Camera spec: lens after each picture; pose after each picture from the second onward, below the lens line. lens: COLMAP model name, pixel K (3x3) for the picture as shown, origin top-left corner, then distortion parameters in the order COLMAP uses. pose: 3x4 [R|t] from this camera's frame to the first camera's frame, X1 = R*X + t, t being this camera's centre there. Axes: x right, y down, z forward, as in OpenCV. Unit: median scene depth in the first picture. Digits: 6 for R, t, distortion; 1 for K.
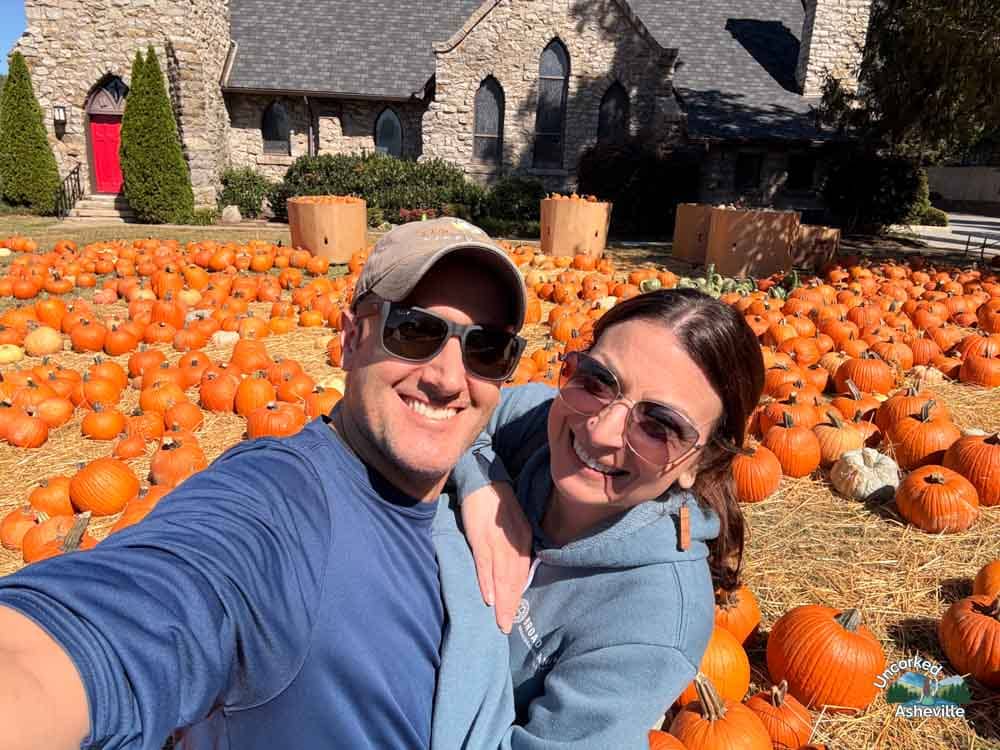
lens RADIAL K [[697.8, 0, 499.0], [0, 697.8, 381.1], [0, 0, 1]] dist [-0.013235, -0.018069]
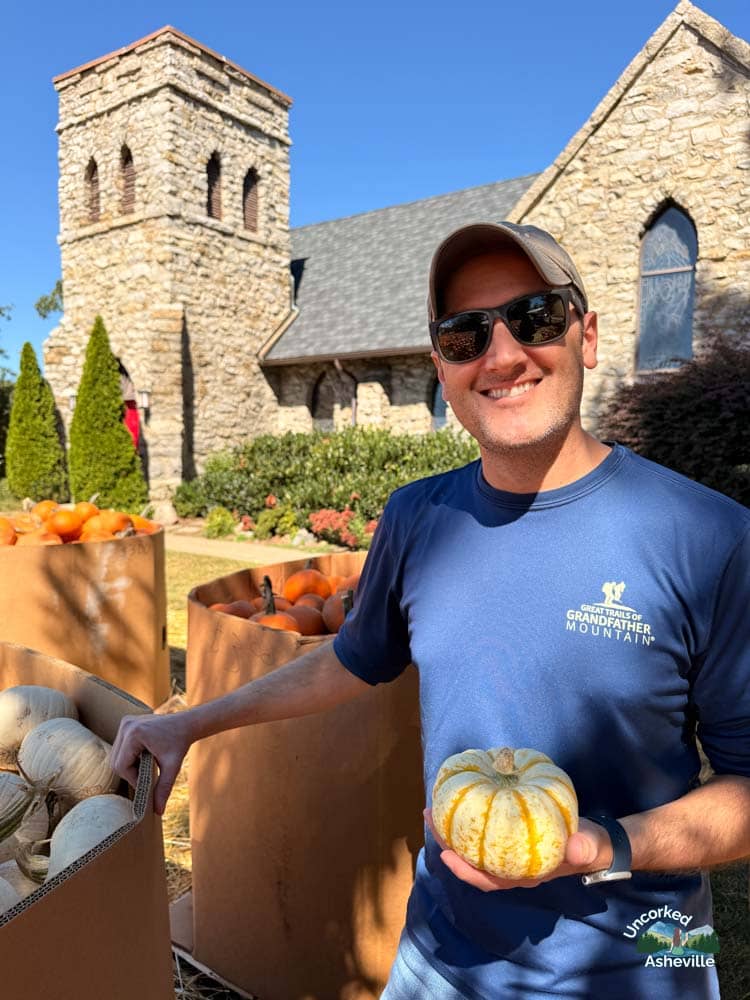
lens RADIAL K [[697.8, 0, 381.8], [0, 697.8, 498.8], [0, 0, 1]] dist [-0.013235, -0.018069]
pose [[0.799231, 0.002288, -0.601020, 0.225374], [-0.139987, 0.973199, -0.182449, -0.139367], [0.584494, 0.229954, 0.778131, 0.501107]]
